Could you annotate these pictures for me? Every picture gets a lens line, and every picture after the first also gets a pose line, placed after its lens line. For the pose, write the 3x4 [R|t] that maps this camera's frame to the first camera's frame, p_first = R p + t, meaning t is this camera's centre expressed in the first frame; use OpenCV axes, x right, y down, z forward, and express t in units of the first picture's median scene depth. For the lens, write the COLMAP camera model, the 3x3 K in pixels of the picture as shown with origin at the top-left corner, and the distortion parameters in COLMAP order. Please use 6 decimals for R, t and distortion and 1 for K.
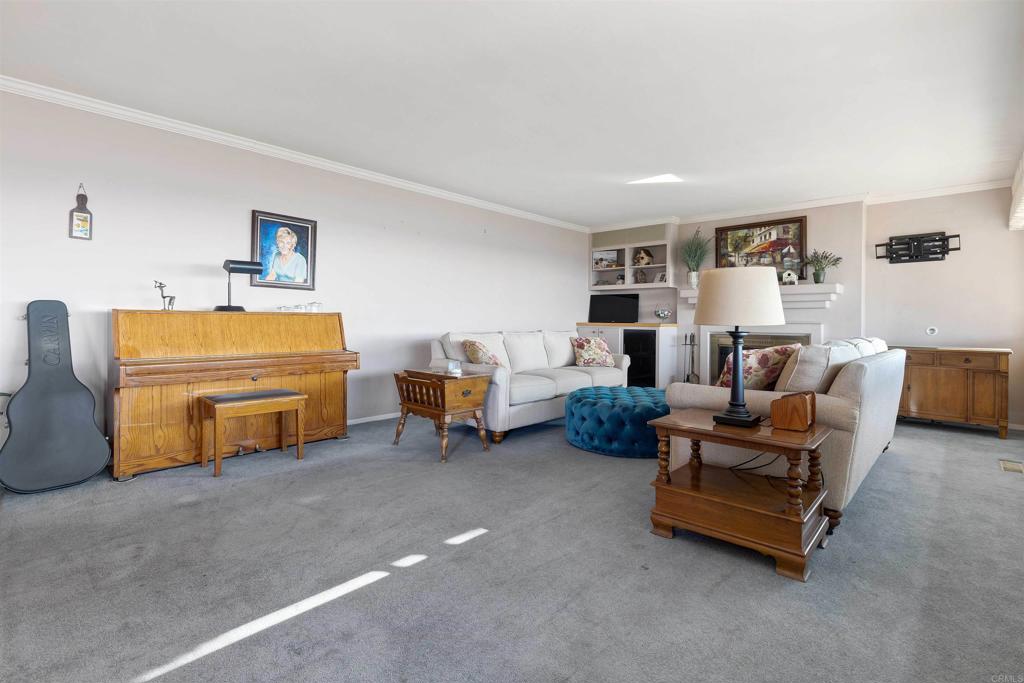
lens RADIAL K [[467.9, 0, 515.7], [0, 467.9, 325.5], [0, 0, 1]] dist [-0.000248, 0.000163]
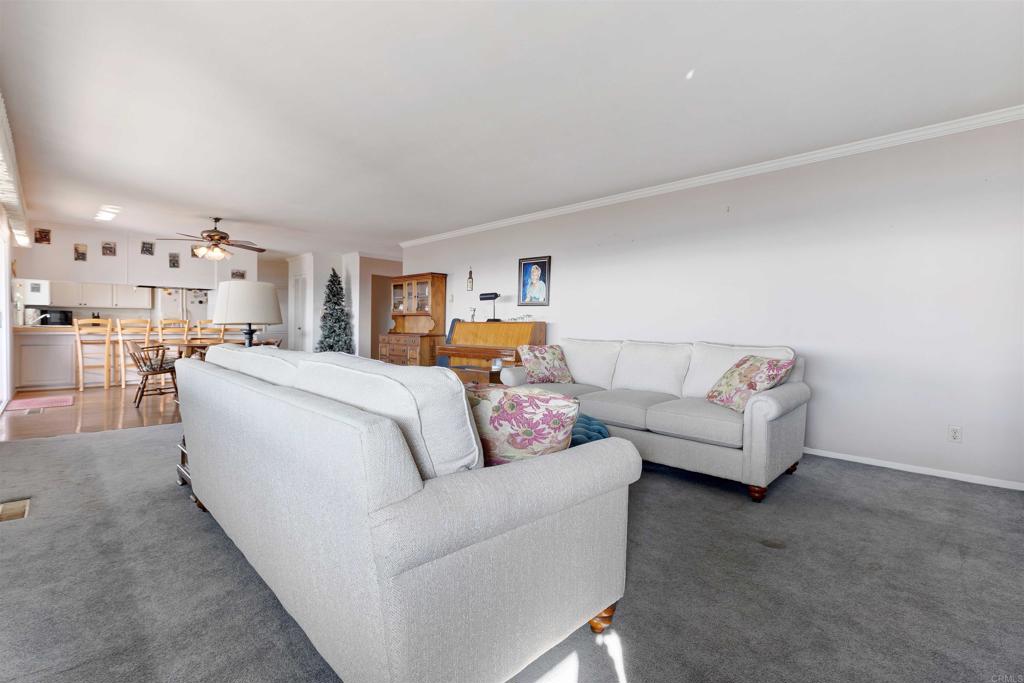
lens RADIAL K [[466.8, 0, 514.0], [0, 466.8, 317.7], [0, 0, 1]] dist [0.000324, 0.000297]
pose [[-0.028144, -0.025572, -0.999277, 0.703899], [-0.020342, 0.999480, -0.025004, -0.002515], [0.999397, 0.019624, -0.028650, 0.694395]]
